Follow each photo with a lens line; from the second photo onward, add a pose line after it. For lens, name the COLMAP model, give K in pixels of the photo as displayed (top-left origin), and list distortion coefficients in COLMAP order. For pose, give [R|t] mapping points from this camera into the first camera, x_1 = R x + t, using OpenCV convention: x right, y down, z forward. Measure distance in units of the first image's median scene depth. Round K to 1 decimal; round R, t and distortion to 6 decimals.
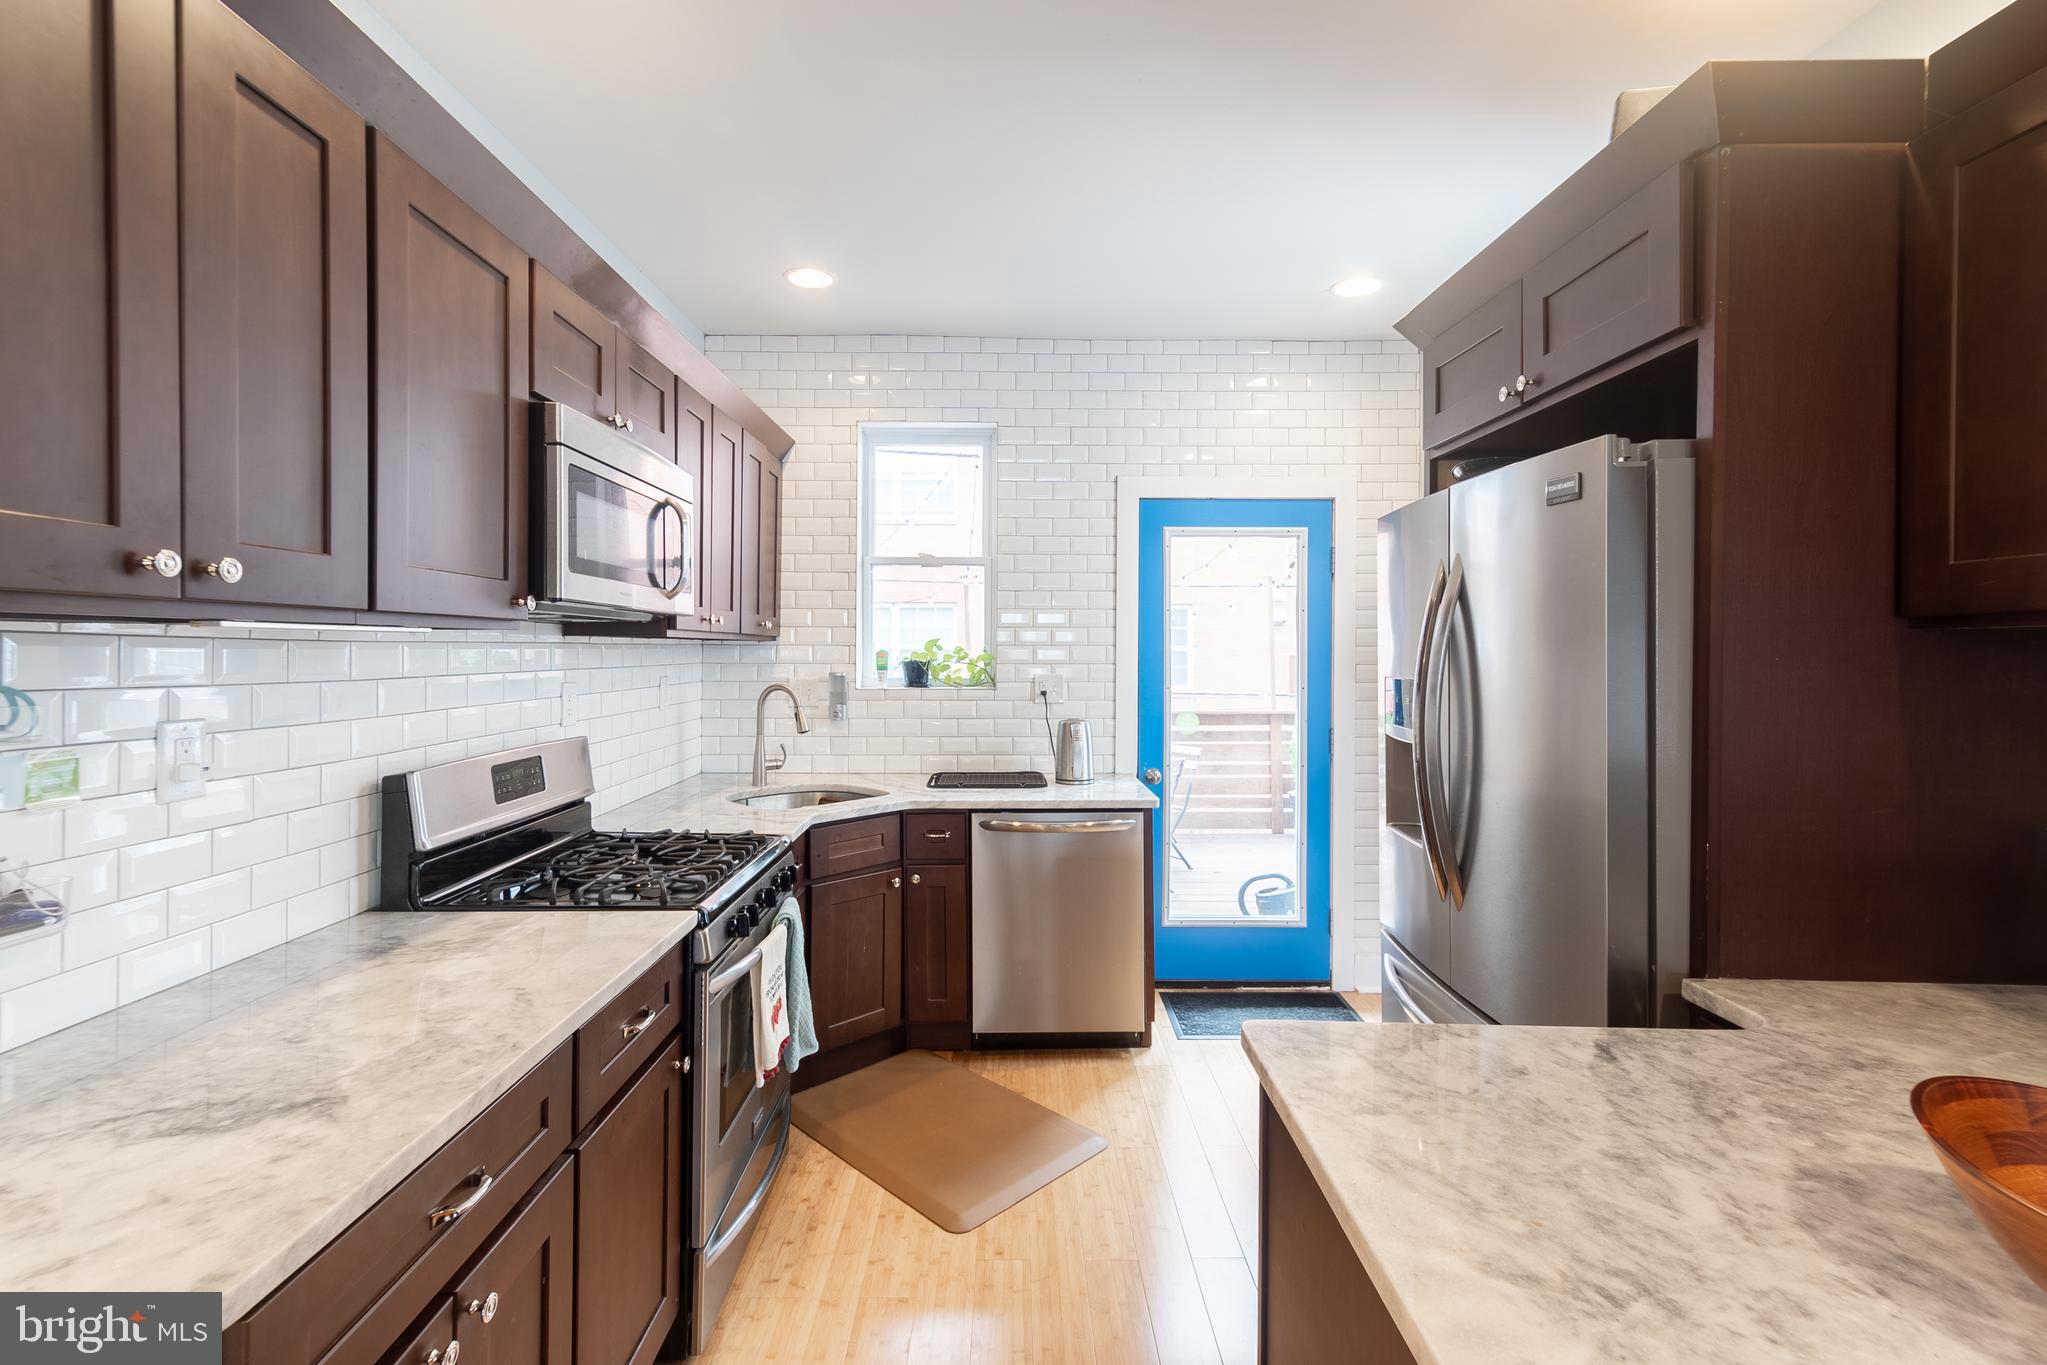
lens RADIAL K [[915.0, 0, 1021.2], [0, 915.0, 648.5], [0, 0, 1]] dist [0.011028, -0.000551]
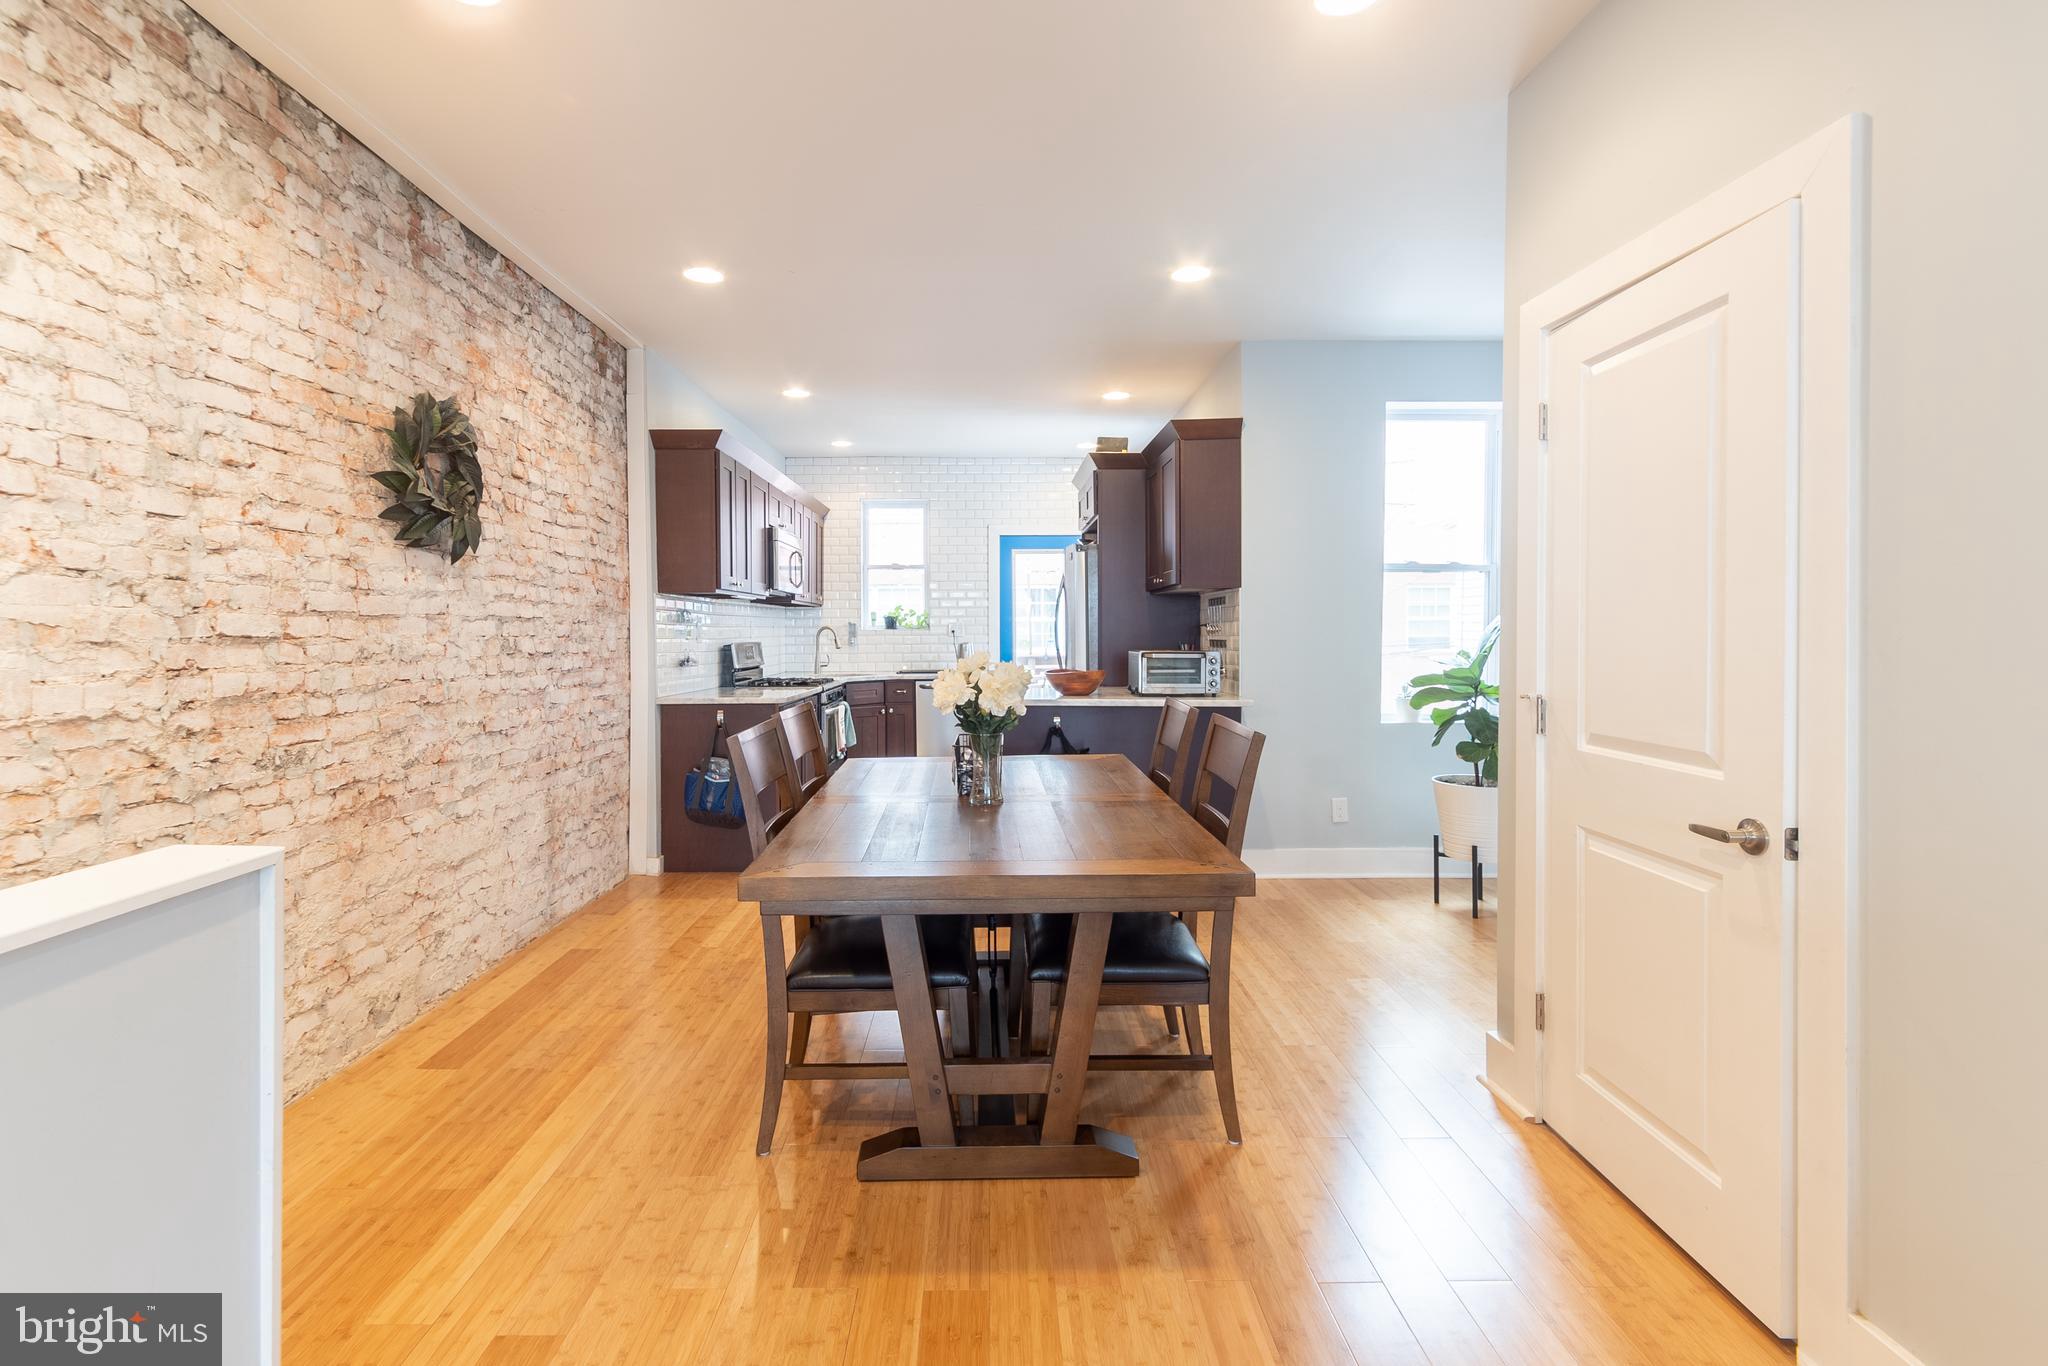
lens RADIAL K [[915.5, 0, 1023.5], [0, 915.5, 638.6], [0, 0, 1]] dist [0.011028, -0.000551]
pose [[0.999606, -0.011230, 0.025708, 0.137040], [0.010938, 0.999874, 0.011480, 0.046210], [-0.025833, -0.011194, 0.999604, -1.120749]]
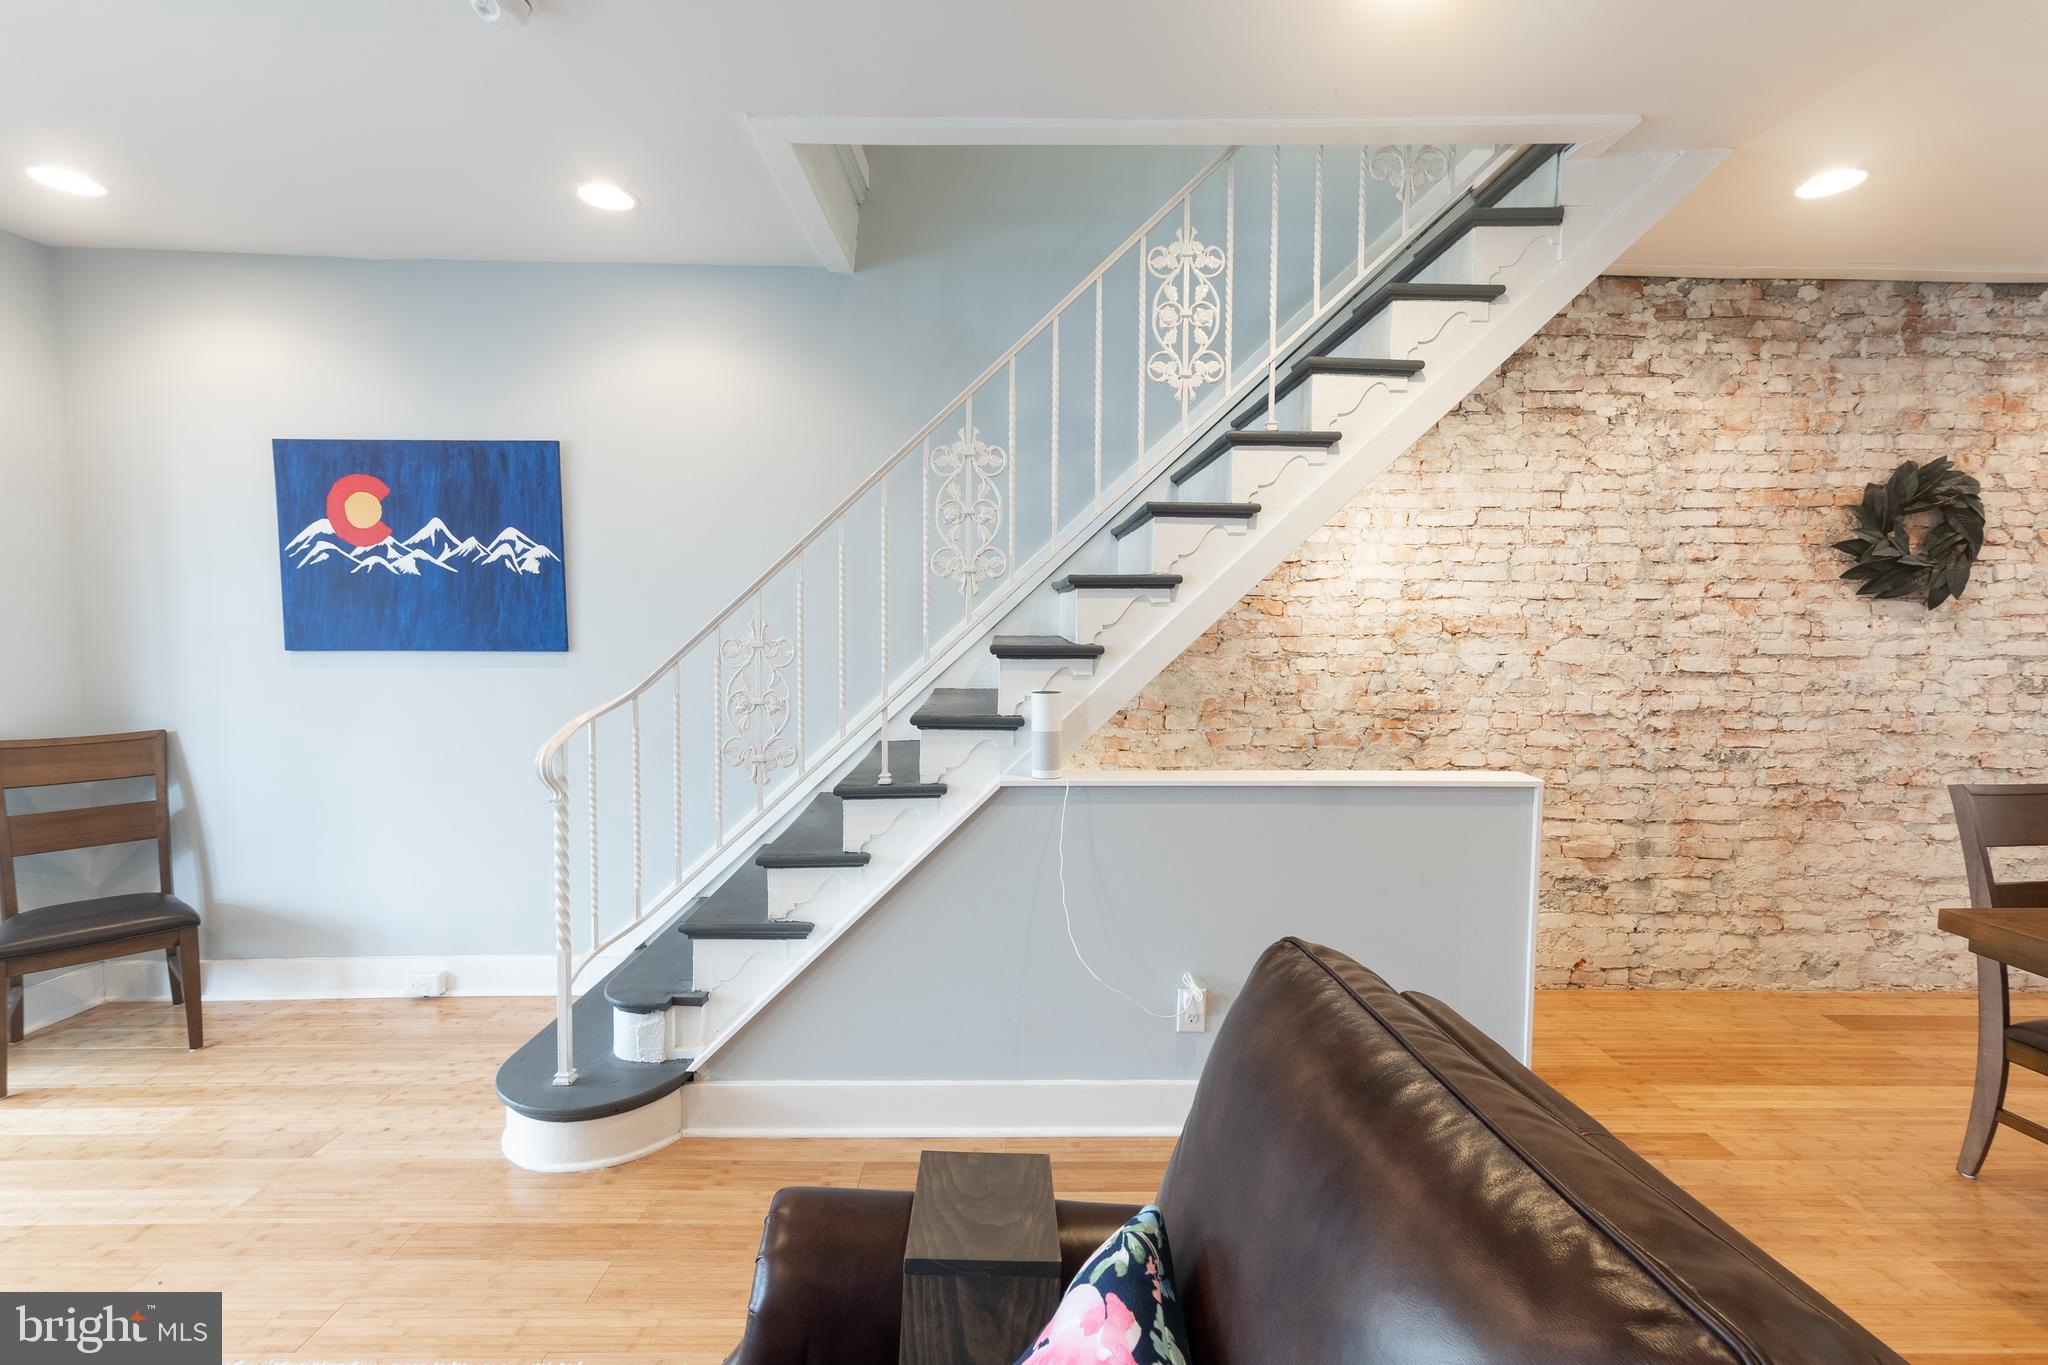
lens RADIAL K [[915.5, 0, 1013.5], [0, 915.5, 689.7], [0, 0, 1]] dist [0.011028, -0.000551]
pose [[-0.004476, 0.055529, -0.998447, 0.587178], [-0.004561, 0.998446, 0.055549, 0.014461], [0.999980, 0.004802, -0.004216, -1.191894]]
